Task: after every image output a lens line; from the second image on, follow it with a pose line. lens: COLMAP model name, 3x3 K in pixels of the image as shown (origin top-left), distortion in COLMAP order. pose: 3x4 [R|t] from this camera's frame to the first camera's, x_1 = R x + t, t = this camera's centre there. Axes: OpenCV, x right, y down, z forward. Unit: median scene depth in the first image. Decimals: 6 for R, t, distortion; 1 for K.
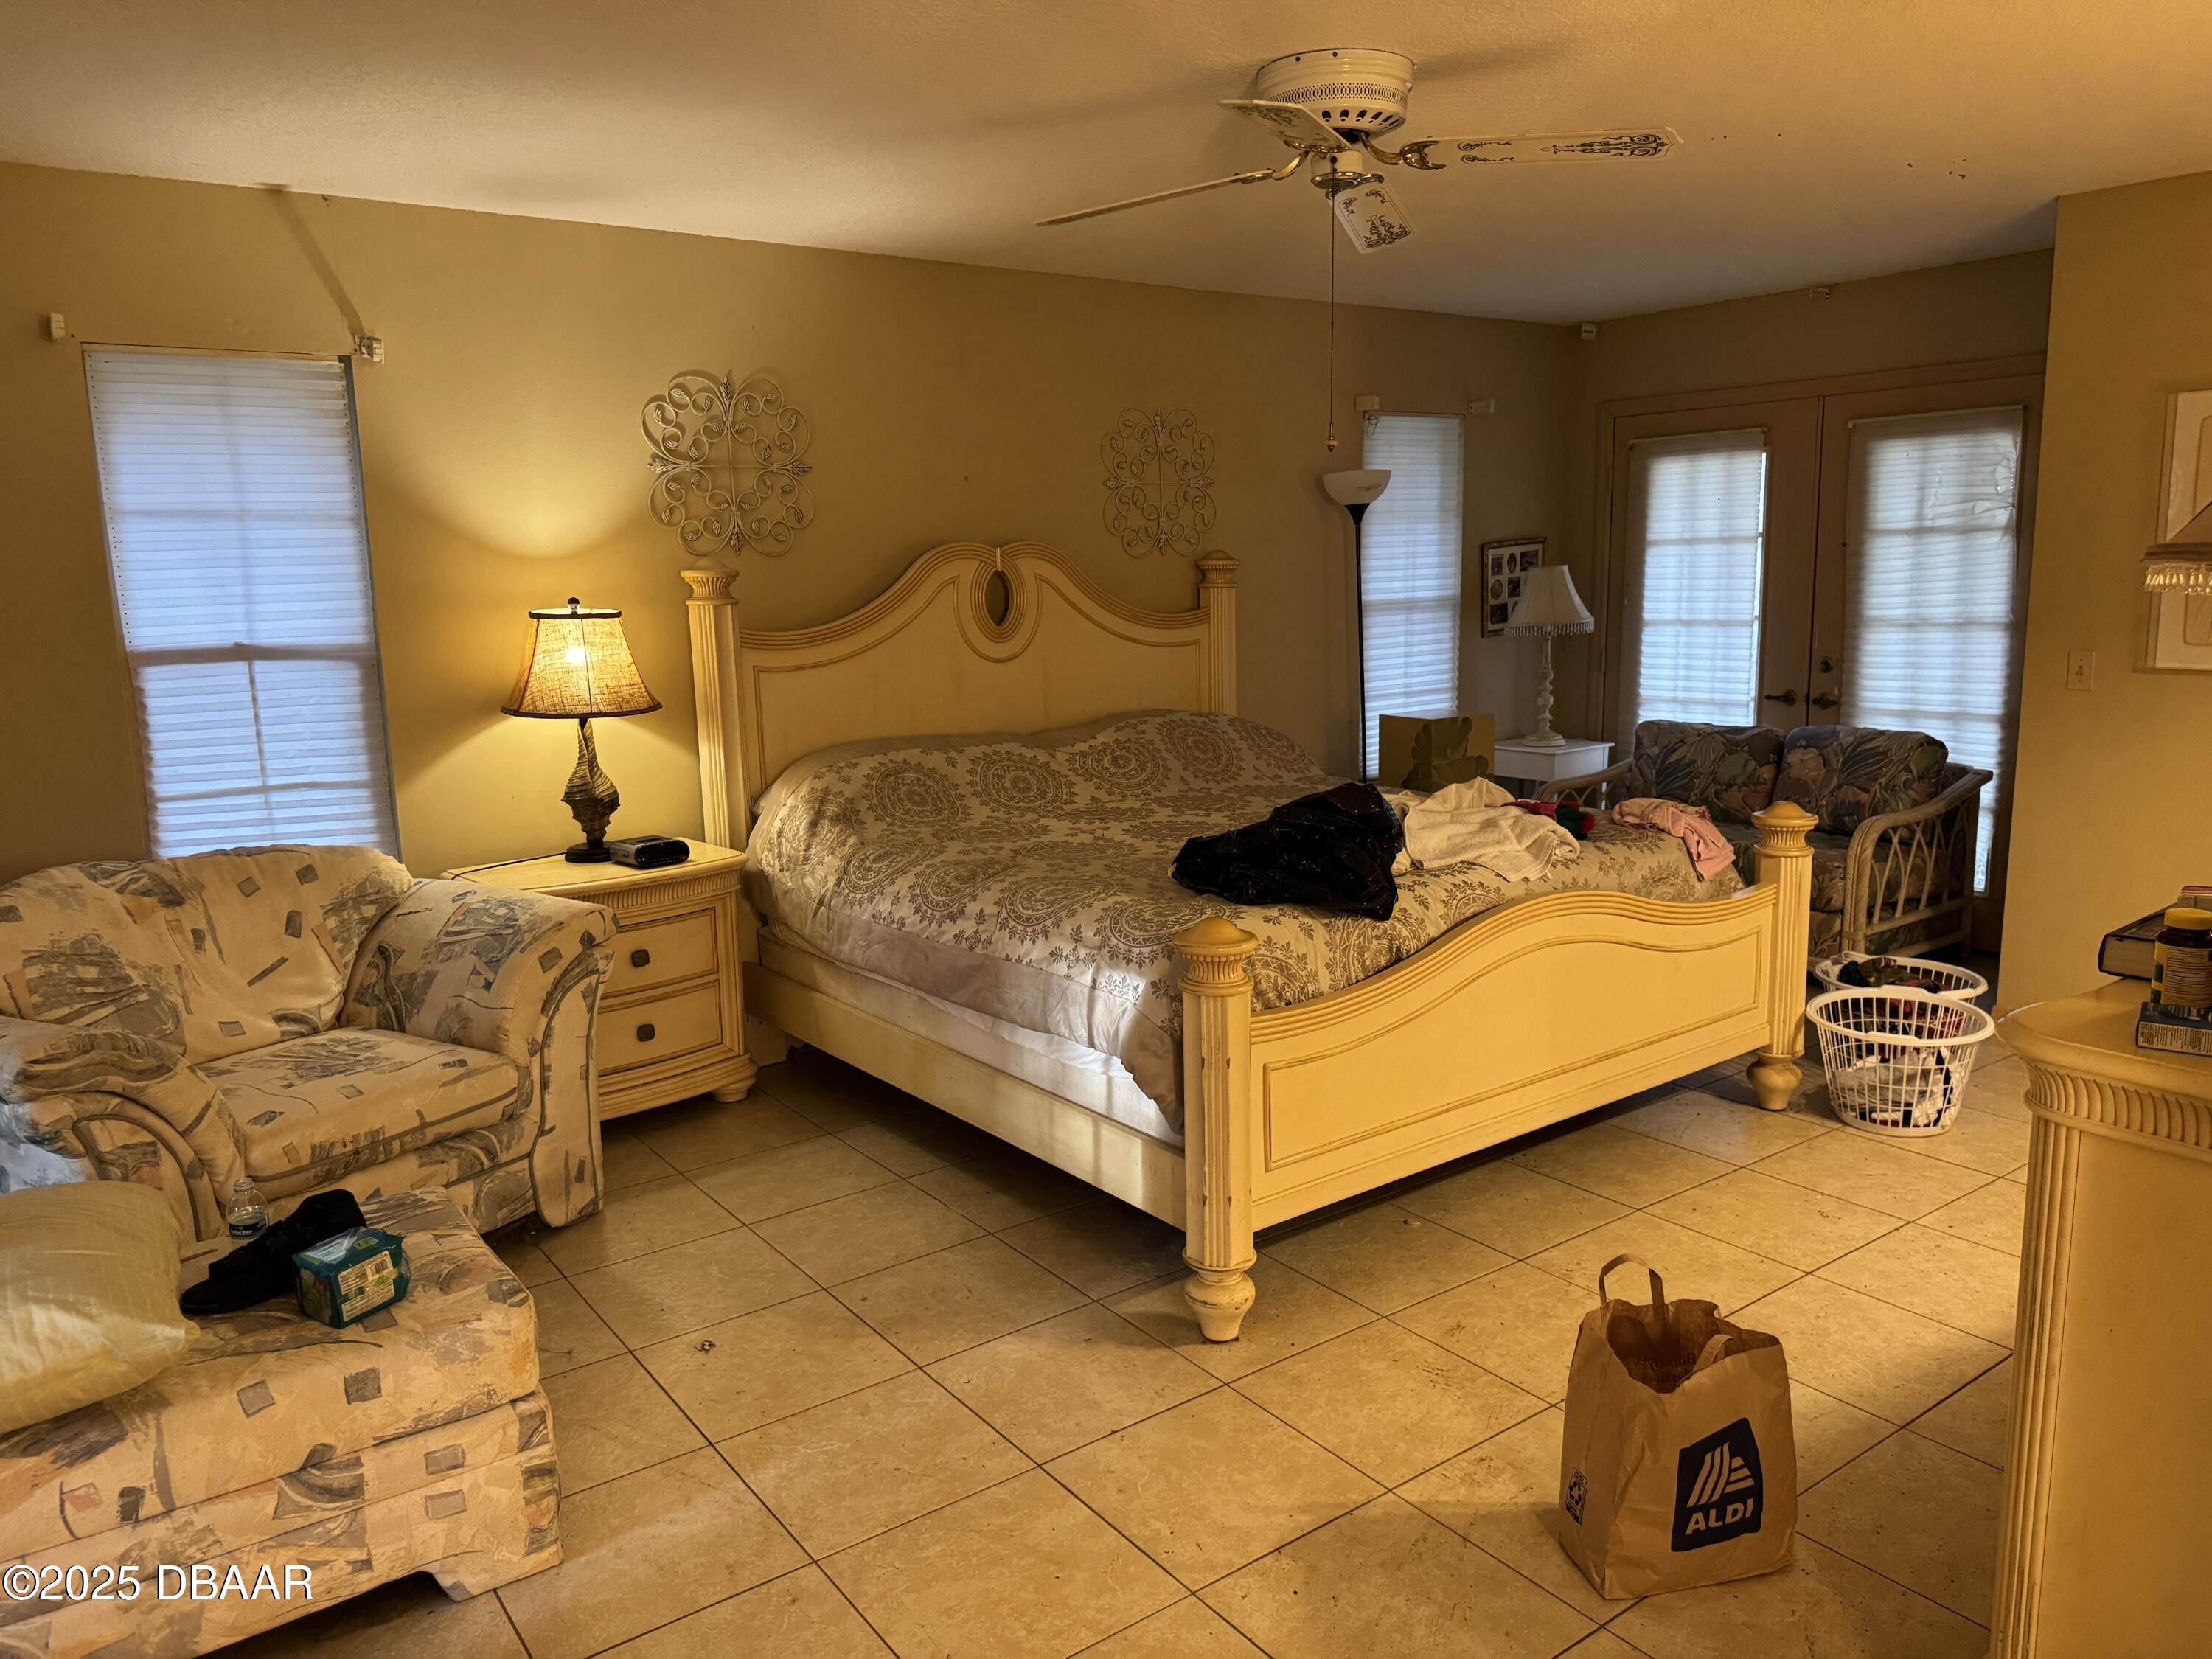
lens RADIAL K [[1563.1, 0, 1111.1], [0, 1563.1, 834.3], [0, 0, 1]] dist [0.050243, -0.012106]
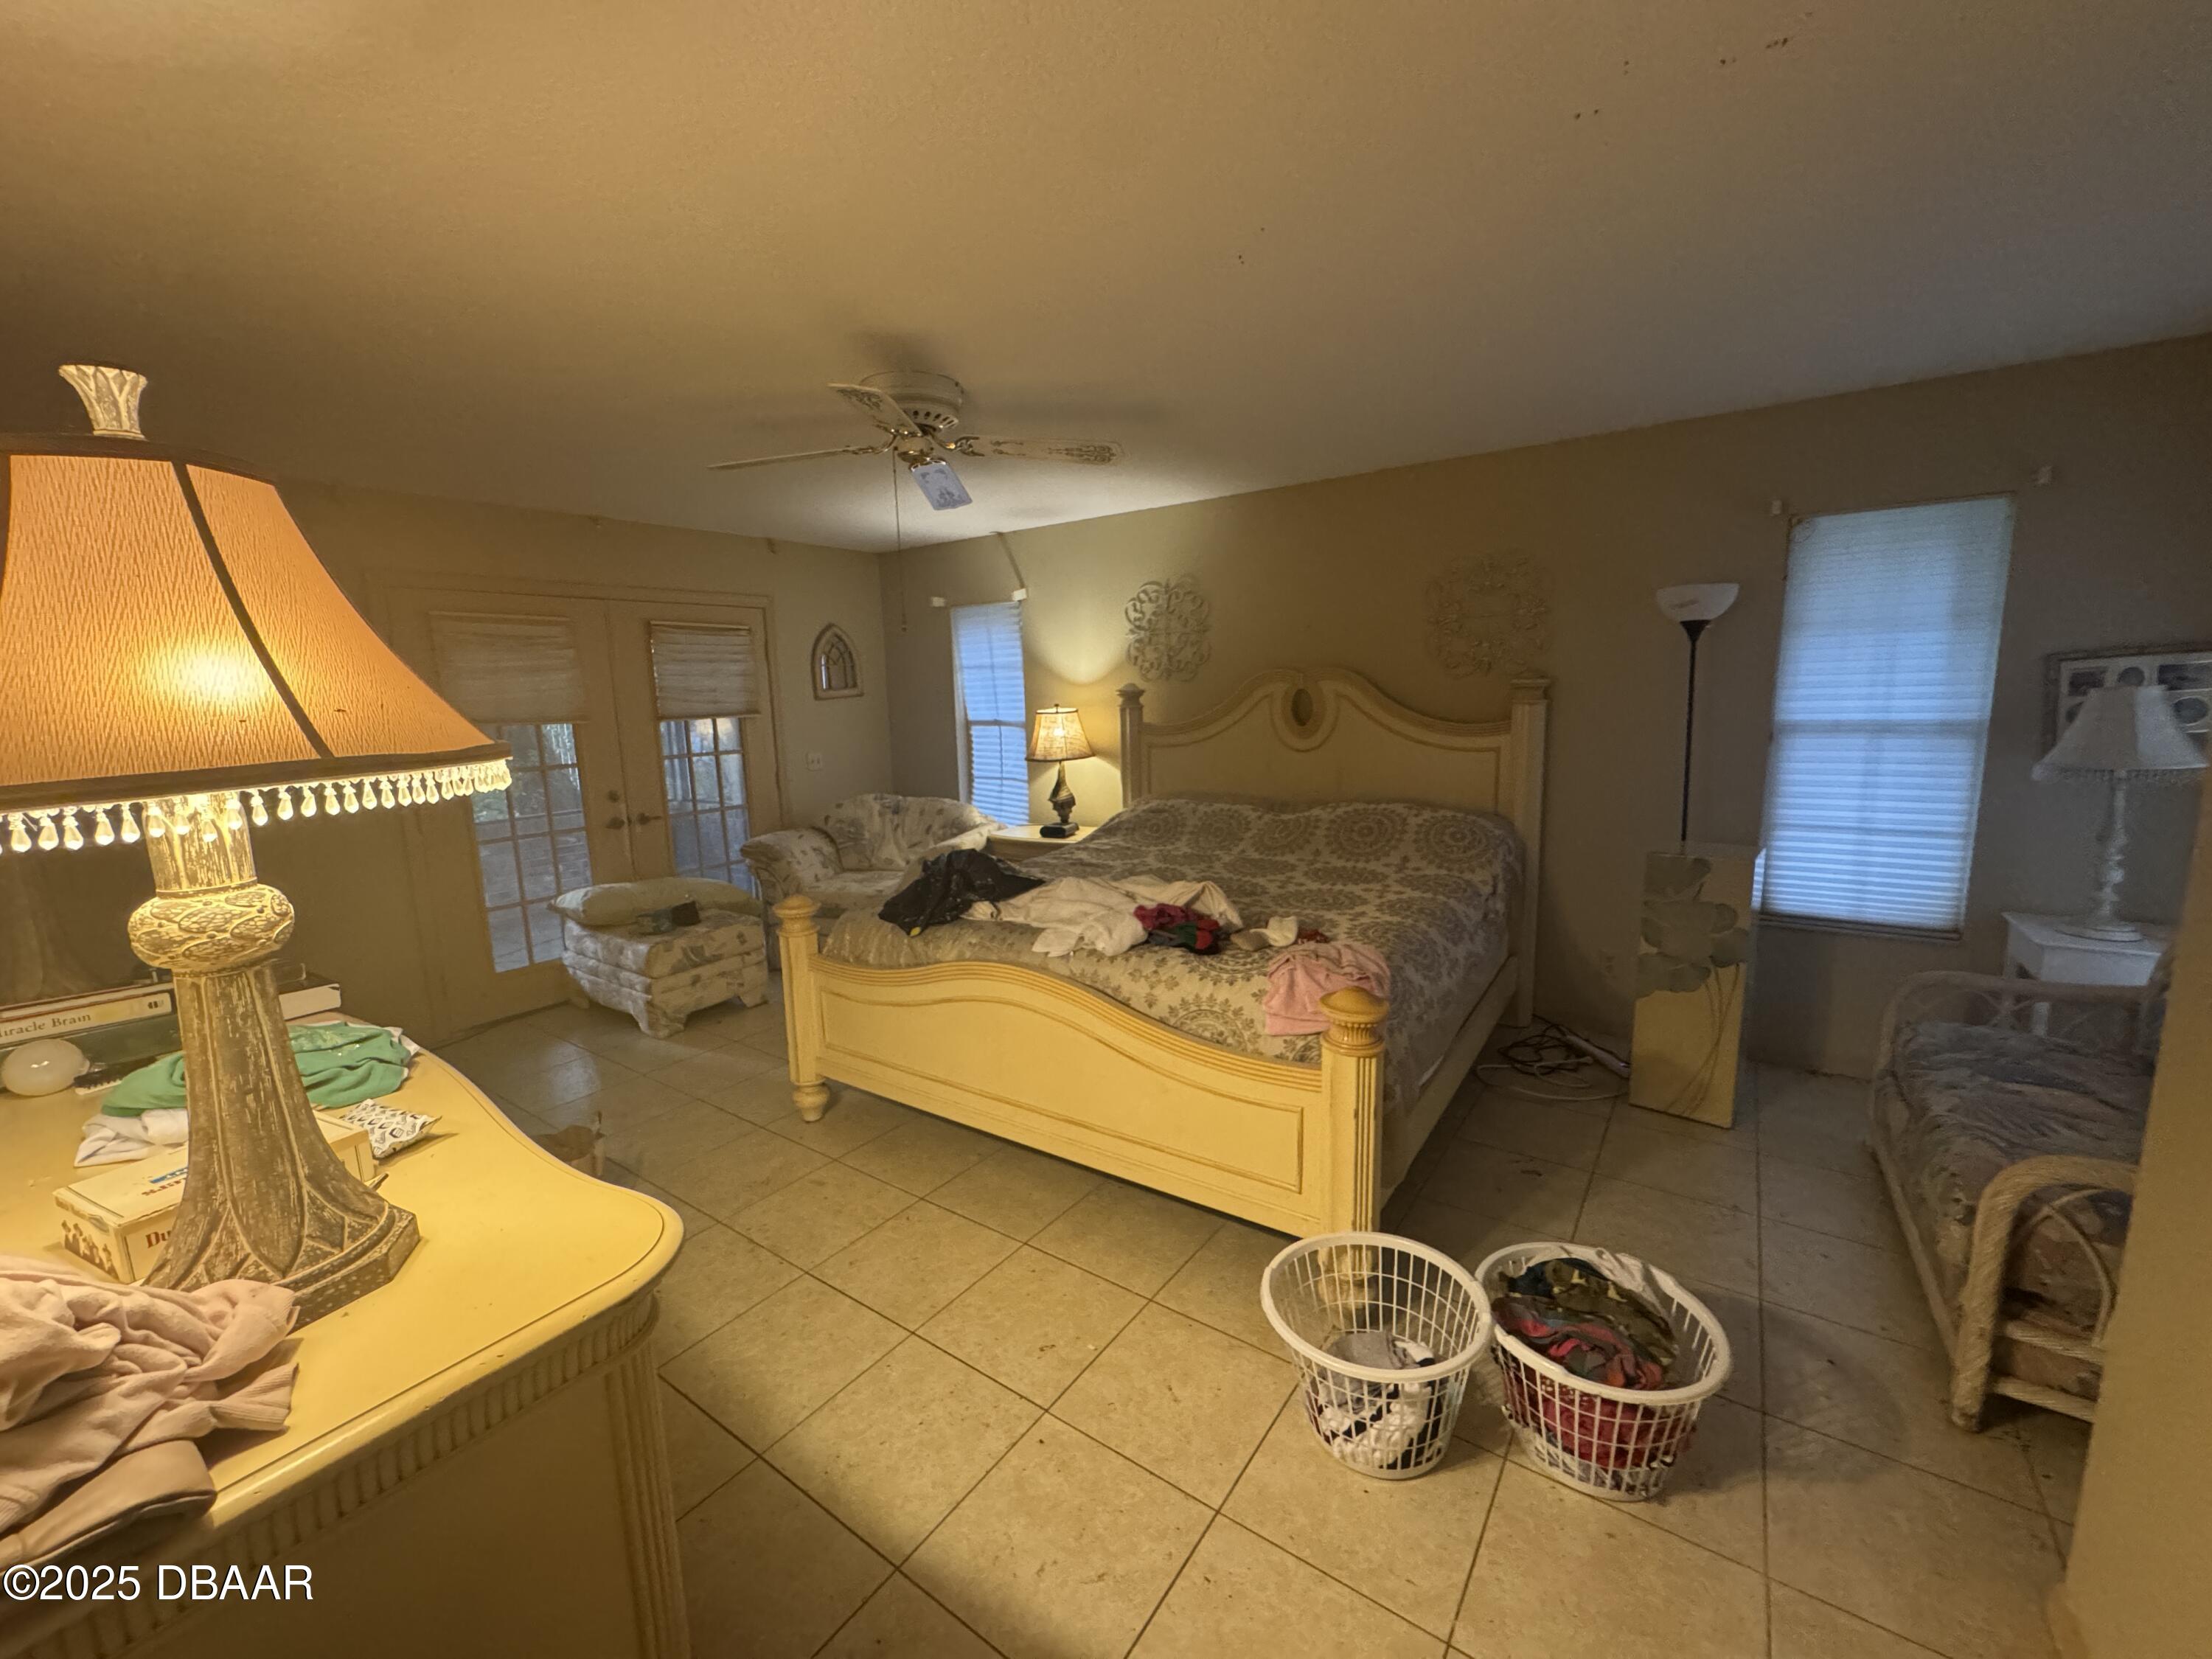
lens RADIAL K [[877.4, 0, 1109.2], [0, 877.4, 822.3], [0, 0, 1]] dist [0.001545, -0.000218]
pose [[0.312677, 0.161232, -0.936075, 0.723532], [-0.141359, 0.982413, 0.121995, -0.132171], [0.939282, 0.094178, 0.329970, 0.625665]]
